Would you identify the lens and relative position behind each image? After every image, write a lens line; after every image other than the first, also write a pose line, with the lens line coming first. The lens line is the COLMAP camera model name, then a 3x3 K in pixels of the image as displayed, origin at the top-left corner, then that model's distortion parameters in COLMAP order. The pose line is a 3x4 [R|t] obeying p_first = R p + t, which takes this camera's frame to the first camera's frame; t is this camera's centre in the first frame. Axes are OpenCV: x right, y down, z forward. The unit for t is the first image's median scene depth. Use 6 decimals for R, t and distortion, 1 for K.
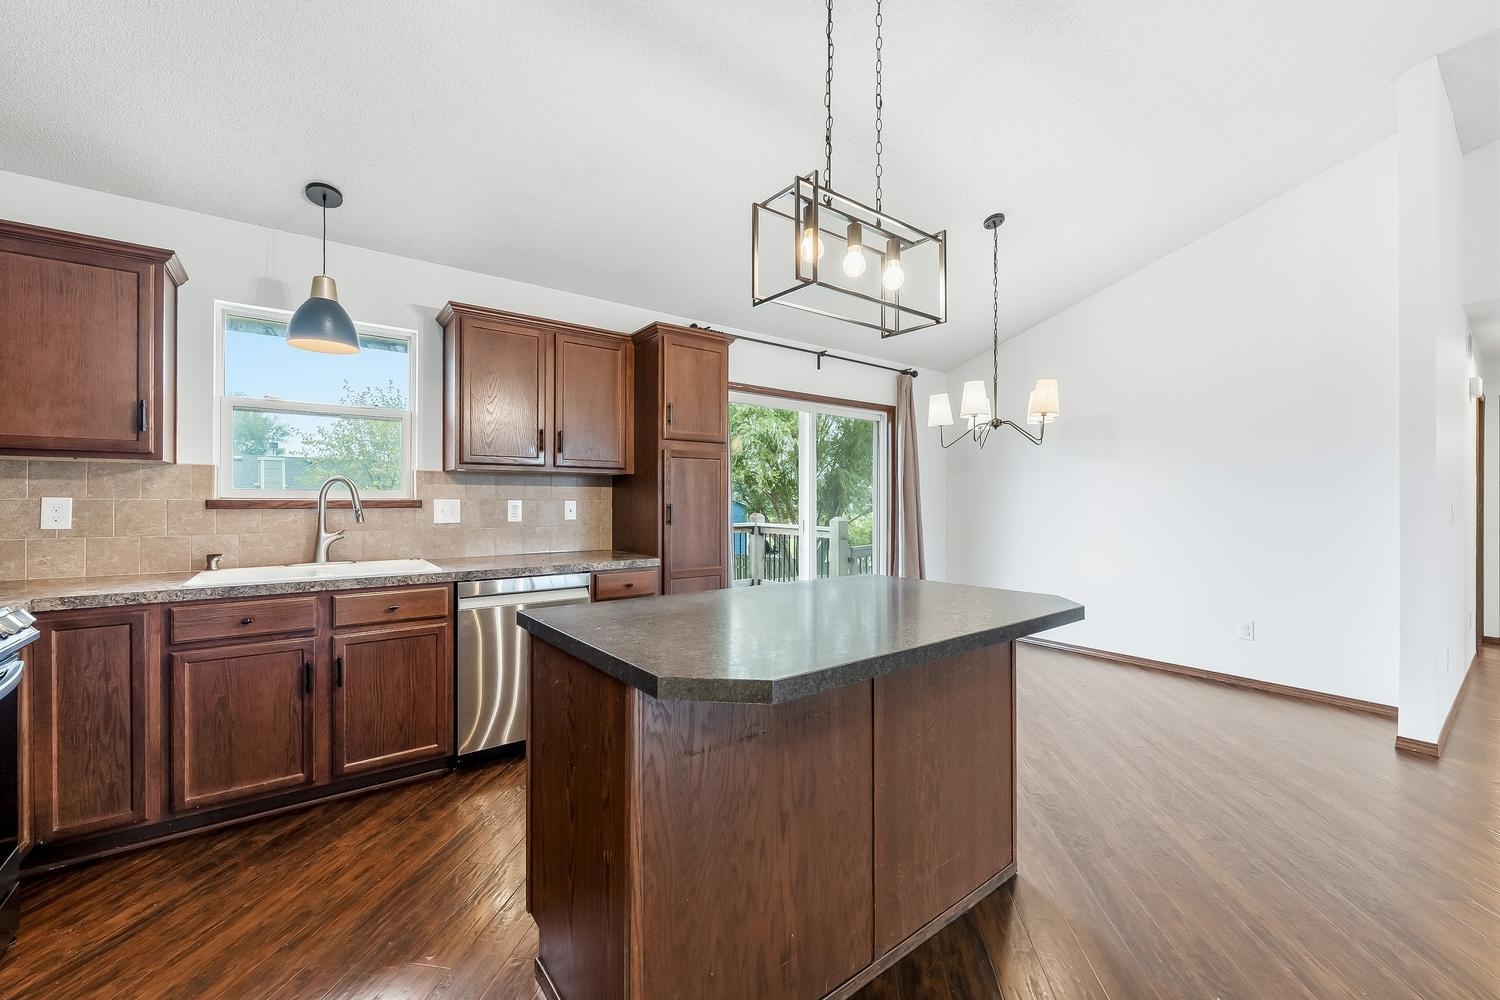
lens RADIAL K [[607.8, 0, 750.0], [0, 607.8, 500.0], [0, 0, 1]] dist [0.003295, 0.000164]
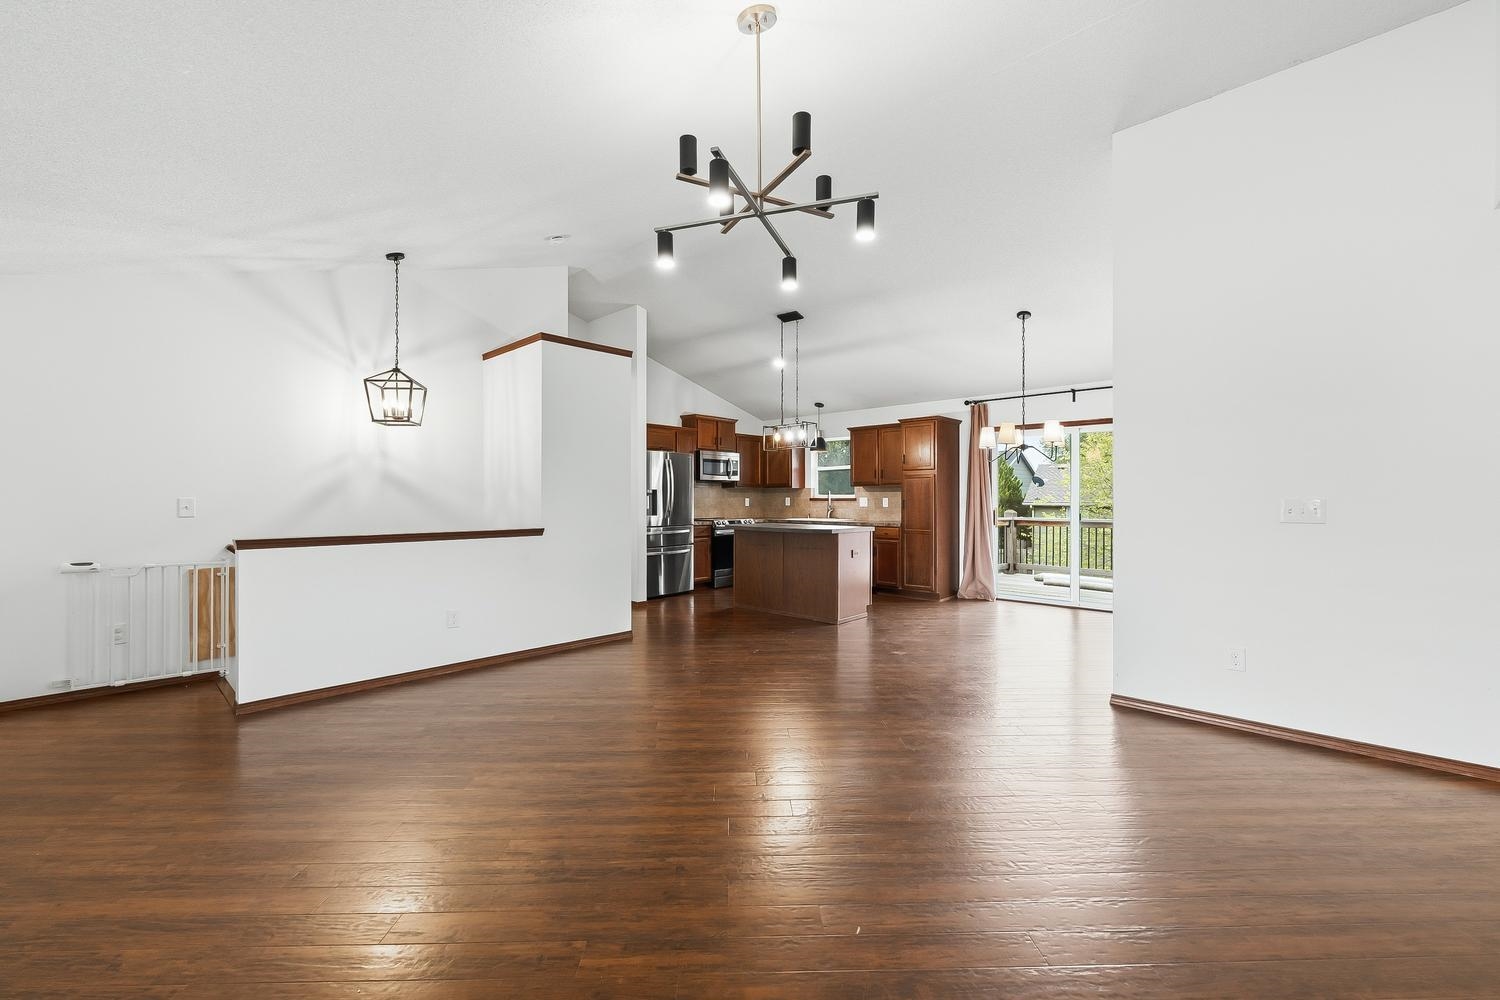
lens RADIAL K [[607.8, 0, 750.0], [0, 607.8, 500.0], [0, 0, 1]] dist [0.003295, 0.000164]
pose [[0.149529, 0.001917, -0.988755, 2.129531], [0.000231, 0.999998, 0.001973, 0.003744], [0.988757, -0.000524, 0.149528, 0.120048]]
